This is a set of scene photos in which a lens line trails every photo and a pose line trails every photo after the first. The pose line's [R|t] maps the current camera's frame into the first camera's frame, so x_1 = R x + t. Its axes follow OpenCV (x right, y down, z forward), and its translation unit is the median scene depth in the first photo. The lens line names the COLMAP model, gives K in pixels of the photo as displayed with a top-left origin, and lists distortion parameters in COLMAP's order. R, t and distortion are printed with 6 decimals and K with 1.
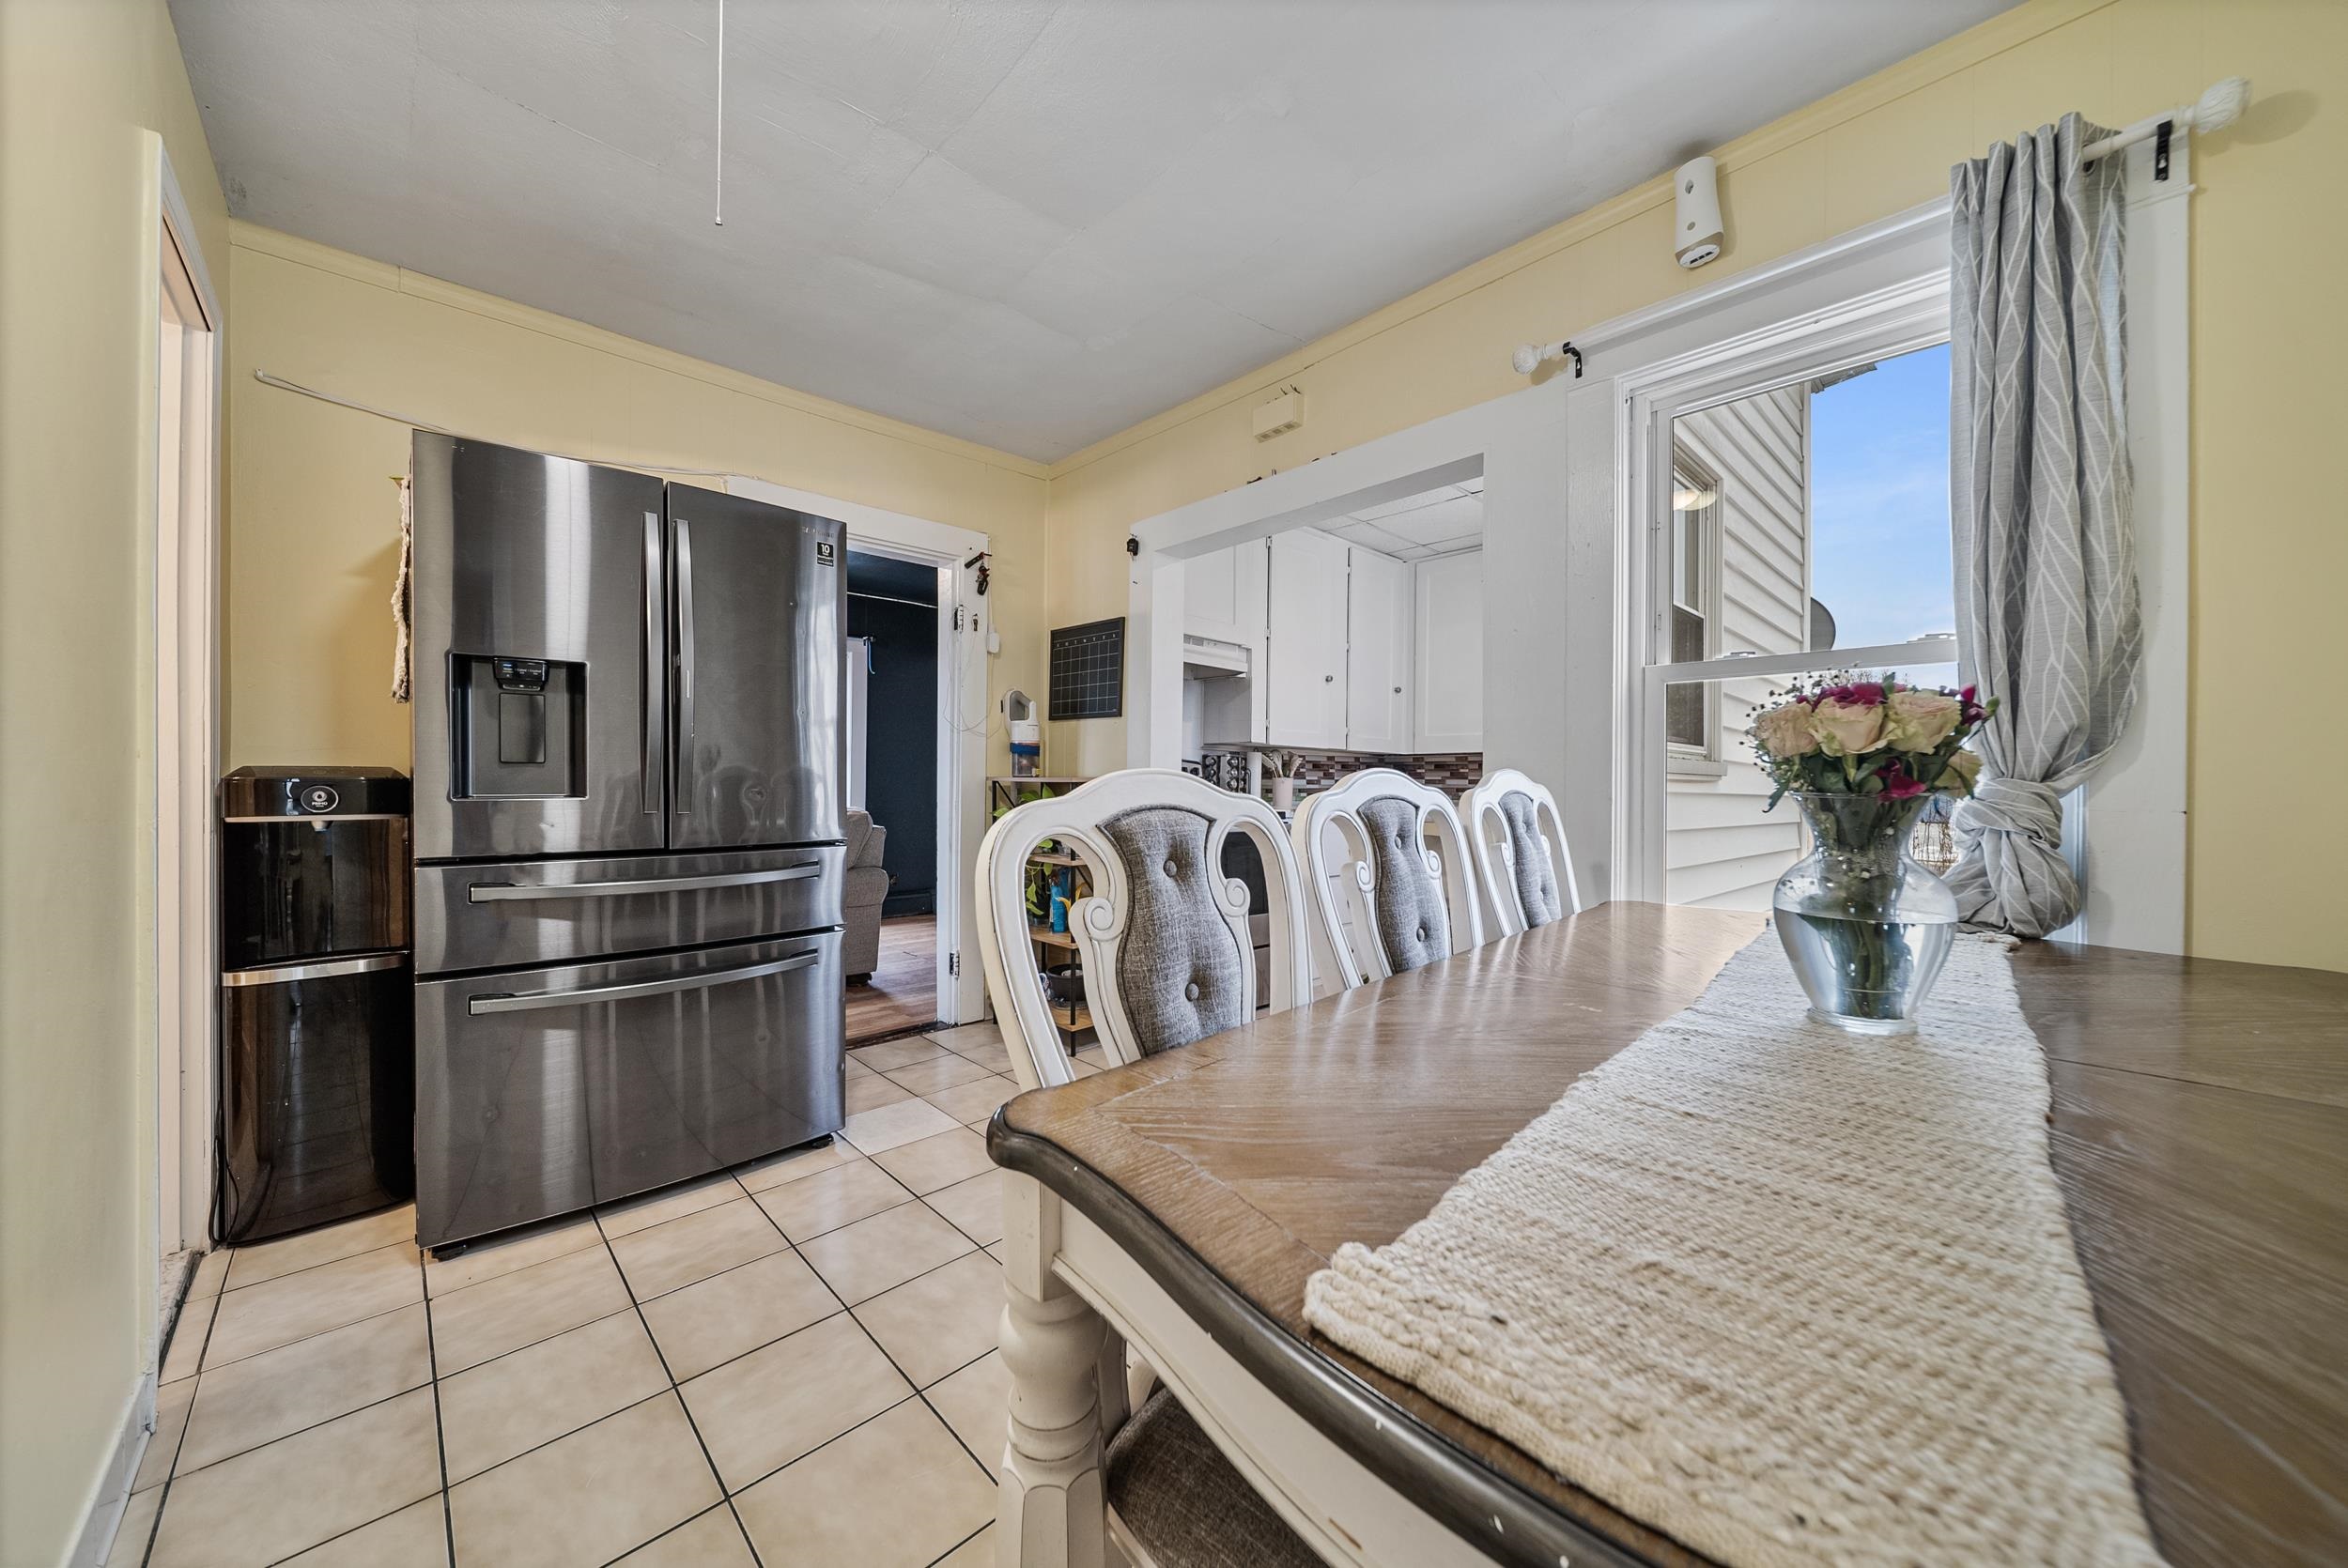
lens RADIAL K [[824.3, 0, 1172.0], [0, 824.3, 786.5], [0, 0, 1]] dist [0.001719, -0.002121]
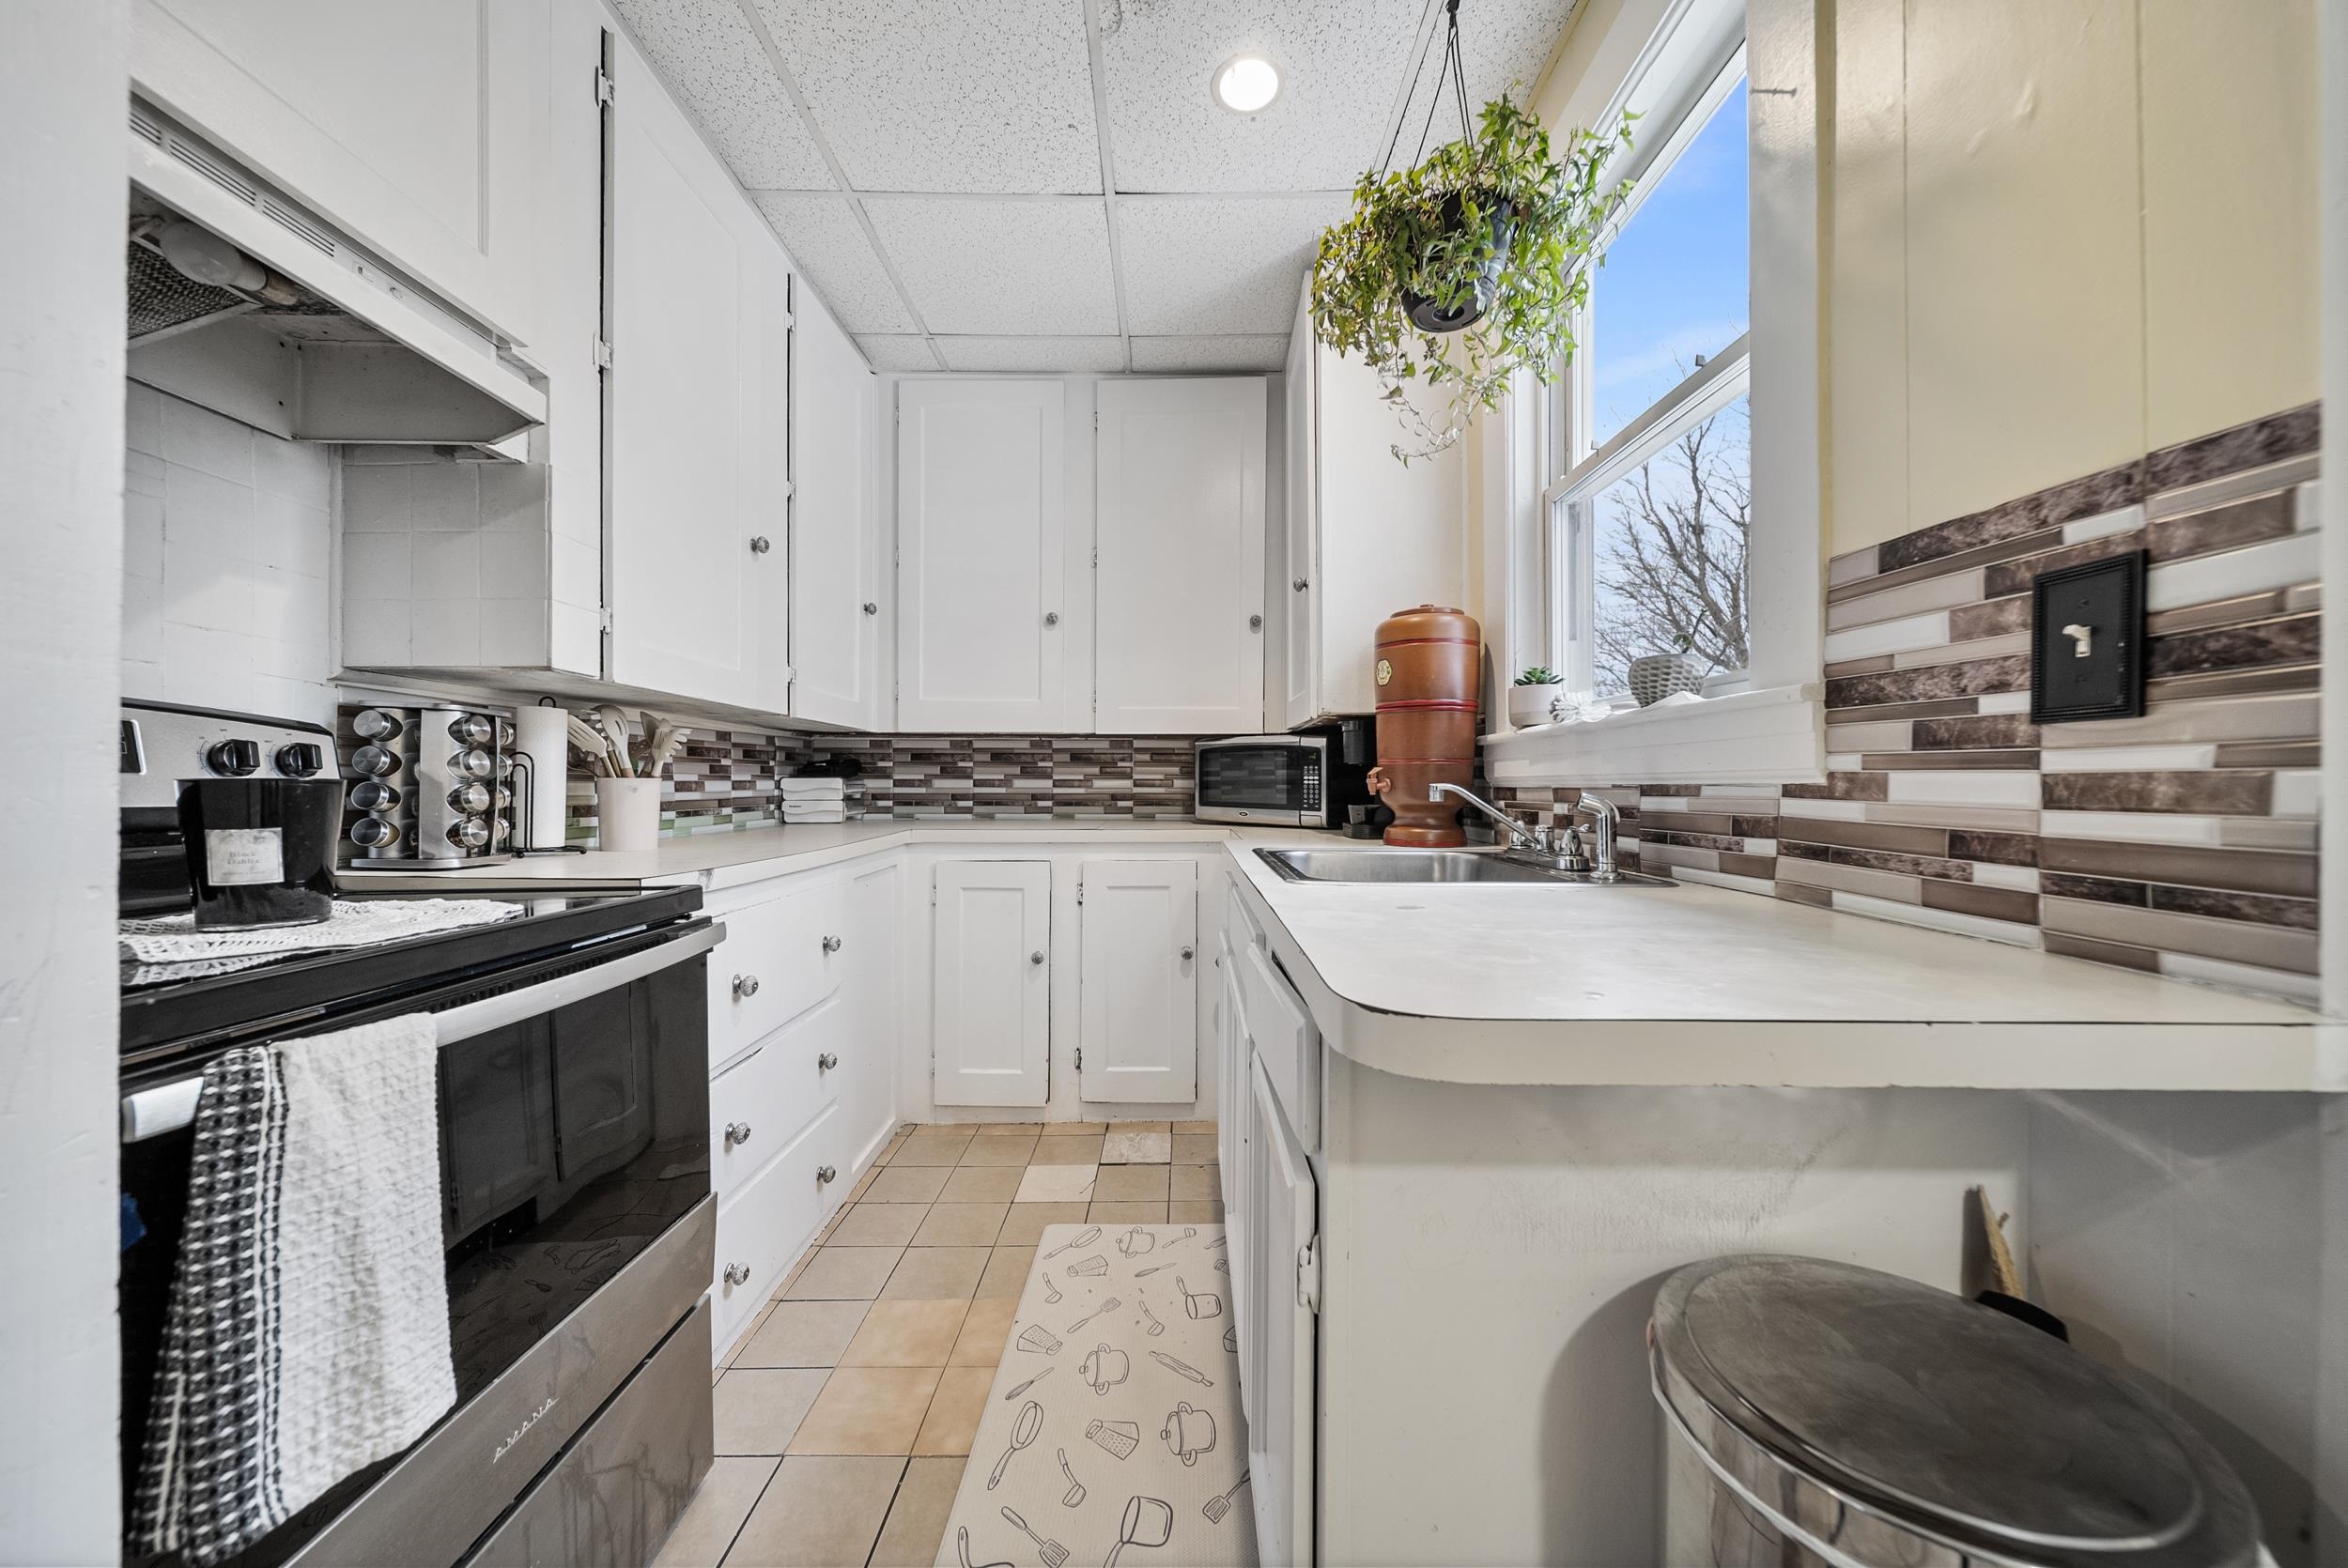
lens RADIAL K [[824.3, 0, 1178.7], [0, 824.3, 788.8], [0, 0, 1]] dist [0.001719, -0.002121]
pose [[0.687336, -0.015917, 0.726165, 0.028703], [0.010467, 0.999873, 0.012009, -0.007583], [-0.726264, -0.000653, 0.687415, 0.564999]]
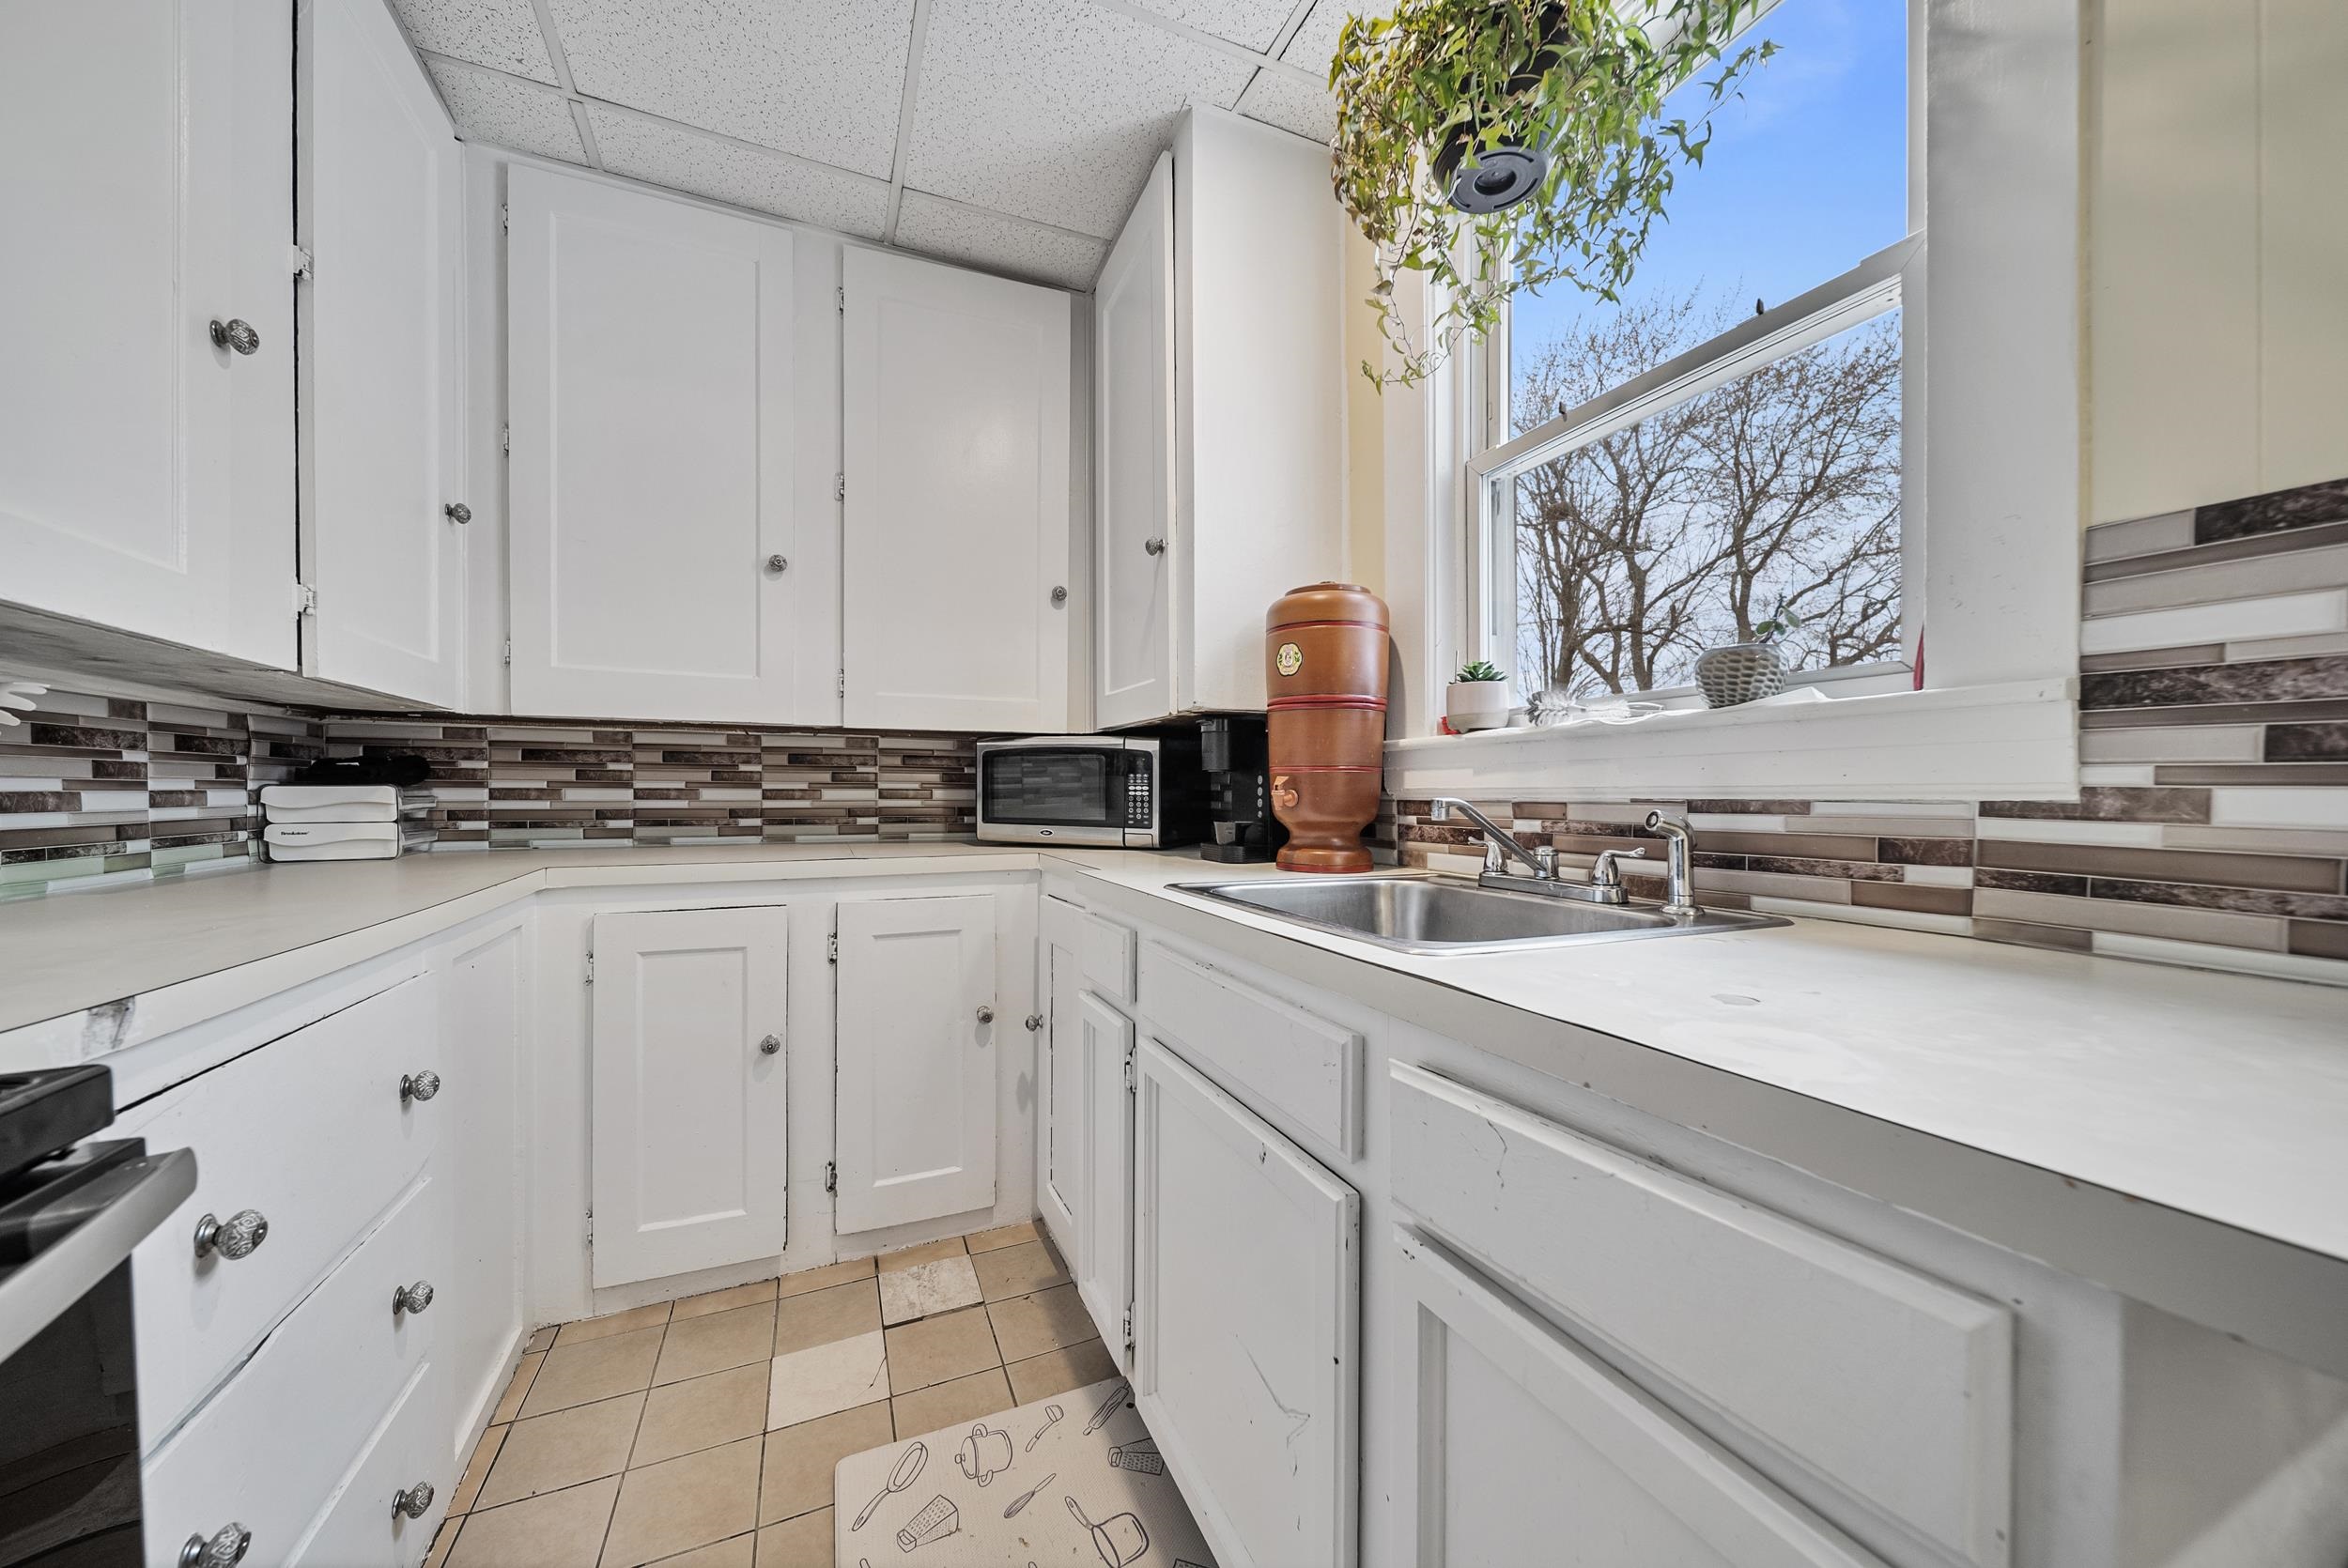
lens RADIAL K [[824.3, 0, 1171.3], [0, 824.3, 804.8], [0, 0, 1]] dist [0.001719, -0.002121]
pose [[0.338989, -0.025550, 0.940443, 0.068011], [0.006709, 0.999671, 0.024741, -0.009425], [-0.940767, -0.002077, 0.339049, 0.710467]]
